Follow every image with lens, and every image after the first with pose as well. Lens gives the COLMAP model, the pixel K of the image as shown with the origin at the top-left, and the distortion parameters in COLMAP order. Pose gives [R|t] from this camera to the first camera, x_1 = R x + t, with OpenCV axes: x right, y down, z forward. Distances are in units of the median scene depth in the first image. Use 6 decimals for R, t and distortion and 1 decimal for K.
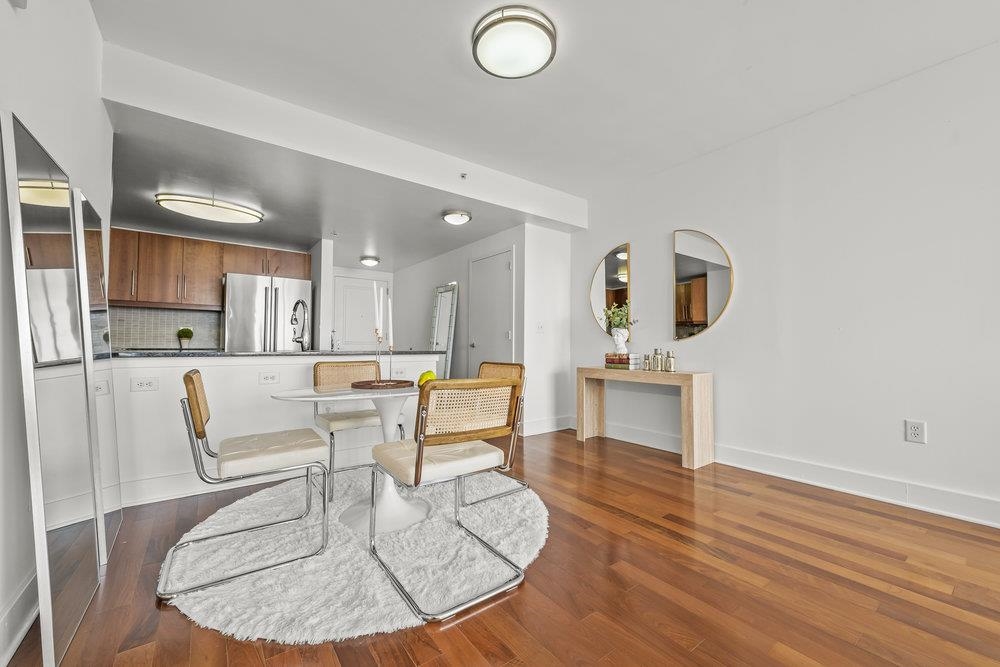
lens RADIAL K [[397.9, 0, 487.0], [0, 397.9, 357.5], [0, 0, 1]] dist [0.002032, 0.000302]
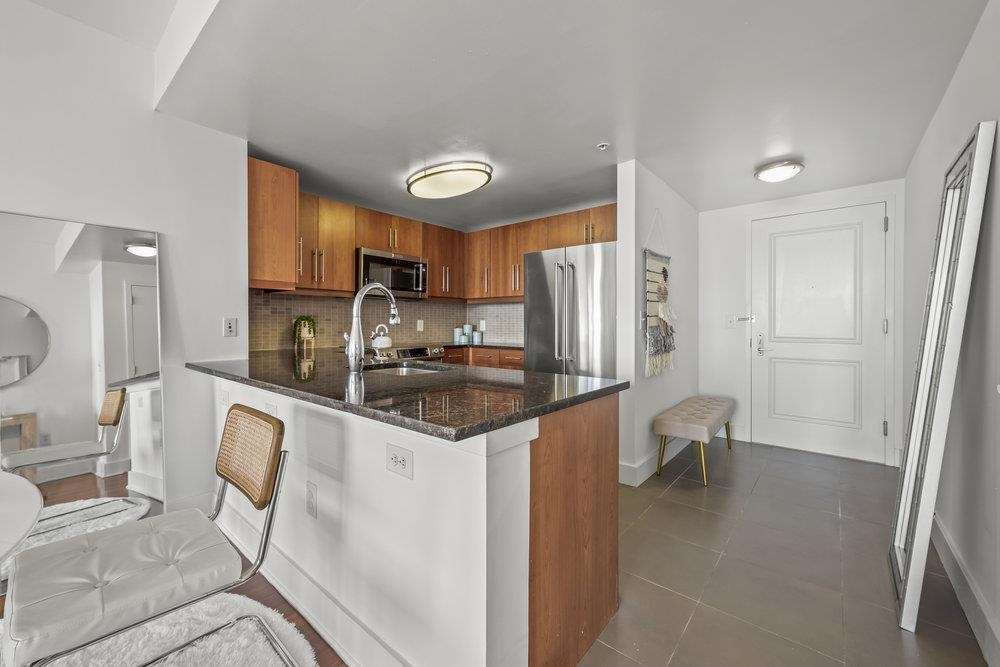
lens RADIAL K [[400.3, 0, 493.8], [0, 400.3, 322.3], [0, 0, 1]] dist [0.002430, 0.000209]
pose [[0.226773, -0.007867, -0.973916, 0.115041], [-0.035815, 0.999224, -0.016411, -0.063907], [0.973289, 0.038603, 0.226315, 0.810265]]
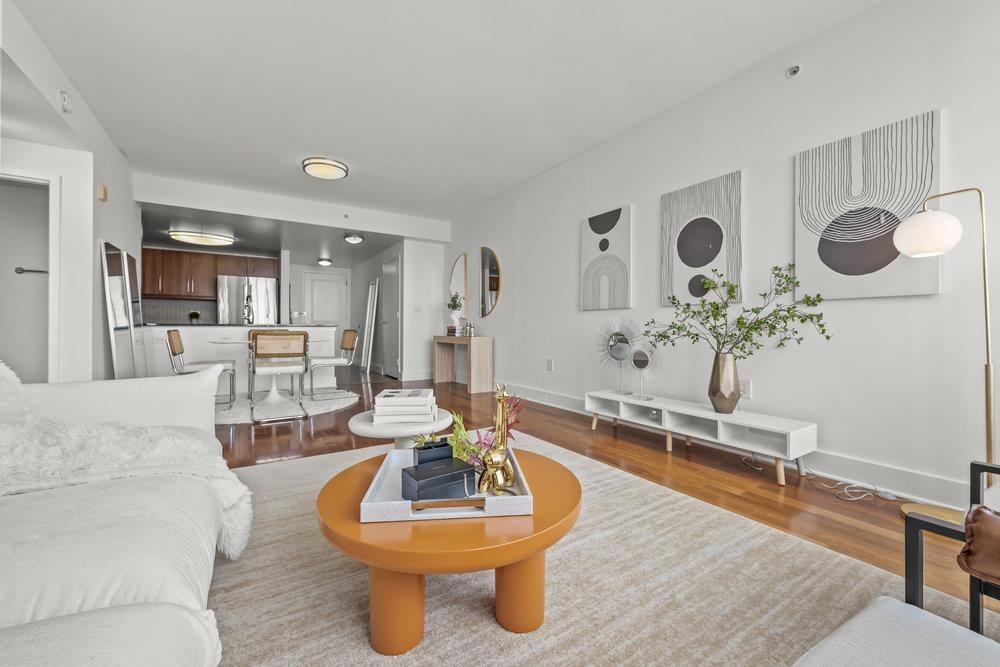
lens RADIAL K [[407.8, 0, 494.8], [0, 407.8, 352.0], [0, 0, 1]] dist [0.001065, -0.000084]
pose [[0.997525, 0.001327, -0.070306, 0.545717], [0.000368, 0.999710, 0.024087, 0.047598], [0.070318, -0.024053, 0.997235, -0.520172]]
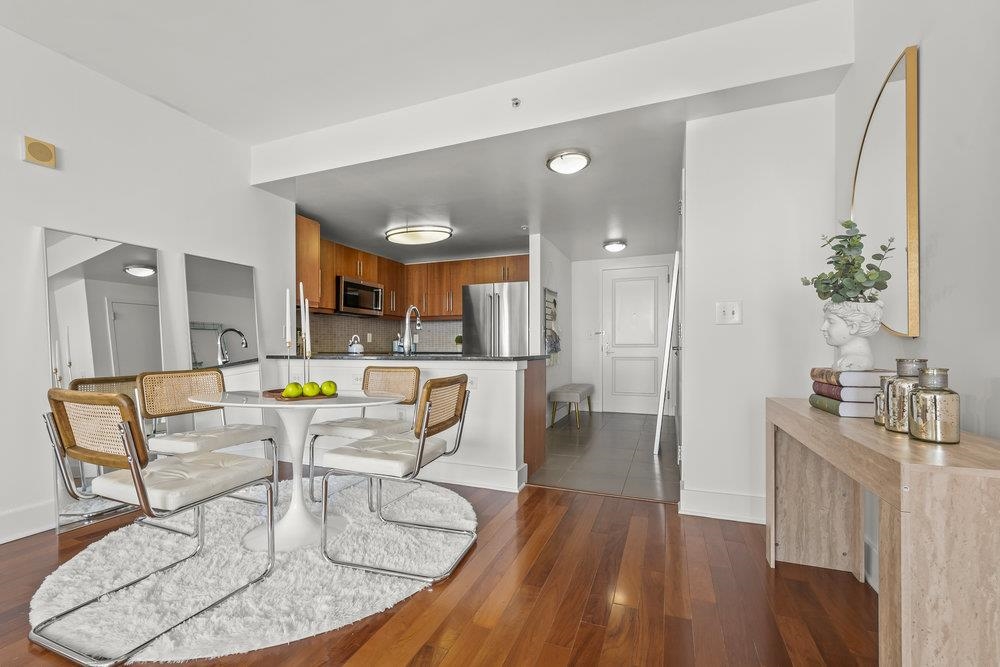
lens RADIAL K [[430.9, 0, 496.7], [0, 430.9, 342.8], [0, 0, 1]] dist [0.003356, 0.000262]
pose [[0.523580, -0.016430, -0.851818, 0.453825], [-0.026168, 0.999032, -0.035354, -0.011065], [0.851575, 0.040801, 0.522643, 0.480201]]
